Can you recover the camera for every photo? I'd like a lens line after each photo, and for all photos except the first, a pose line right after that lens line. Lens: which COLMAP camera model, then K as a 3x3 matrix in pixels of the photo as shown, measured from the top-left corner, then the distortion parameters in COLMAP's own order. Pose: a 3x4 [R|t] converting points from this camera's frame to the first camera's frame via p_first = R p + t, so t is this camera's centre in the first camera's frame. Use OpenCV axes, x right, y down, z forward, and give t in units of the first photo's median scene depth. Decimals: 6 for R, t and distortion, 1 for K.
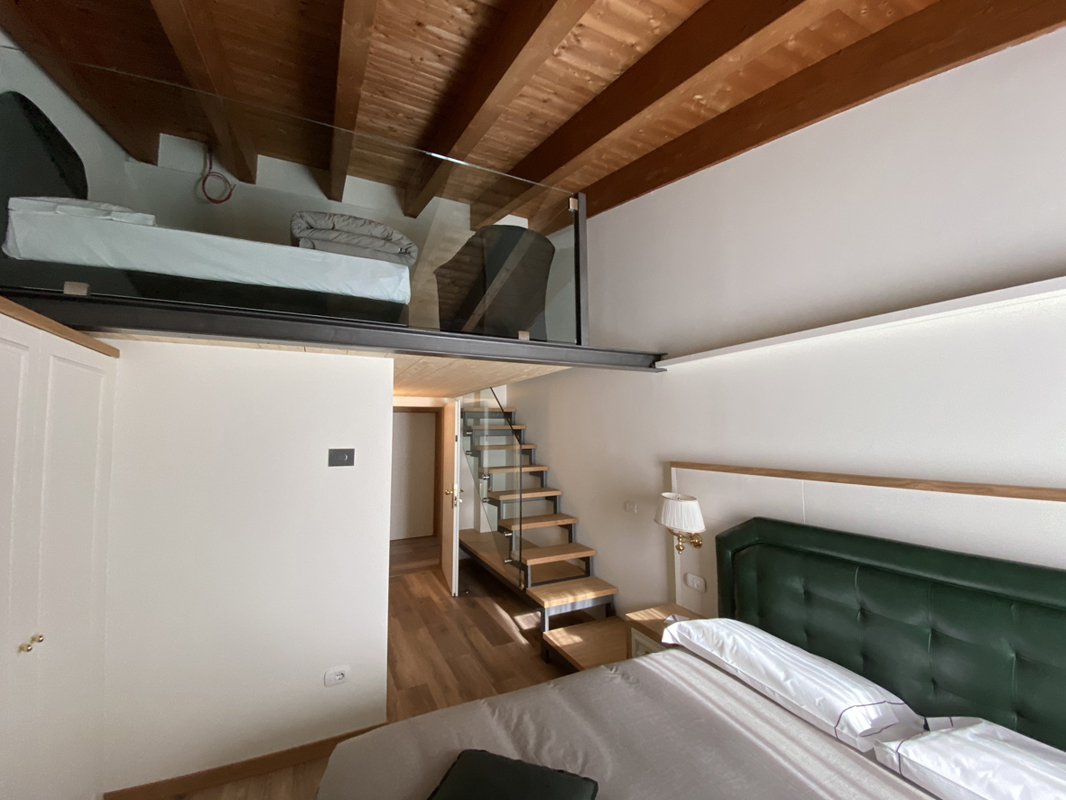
lens RADIAL K [[427.8, 0, 534.0], [0, 427.8, 386.1], [0, 0, 1]] dist [0.013142, -0.016759]
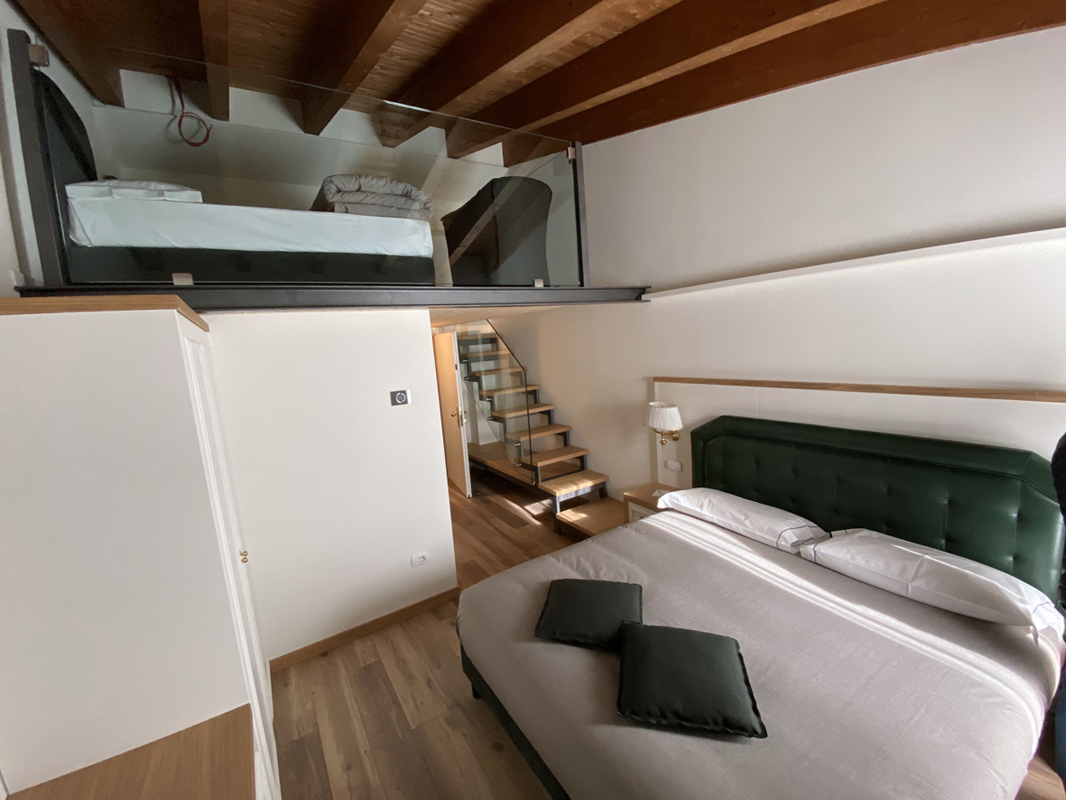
lens RADIAL K [[427.8, 0, 534.0], [0, 427.8, 386.1], [0, 0, 1]] dist [0.013142, -0.016759]
pose [[0.990915, -0.077116, 0.110181, -0.174635], [0.052192, 0.975567, 0.213412, -0.086975], [-0.123946, -0.205722, 0.970729, -0.178427]]
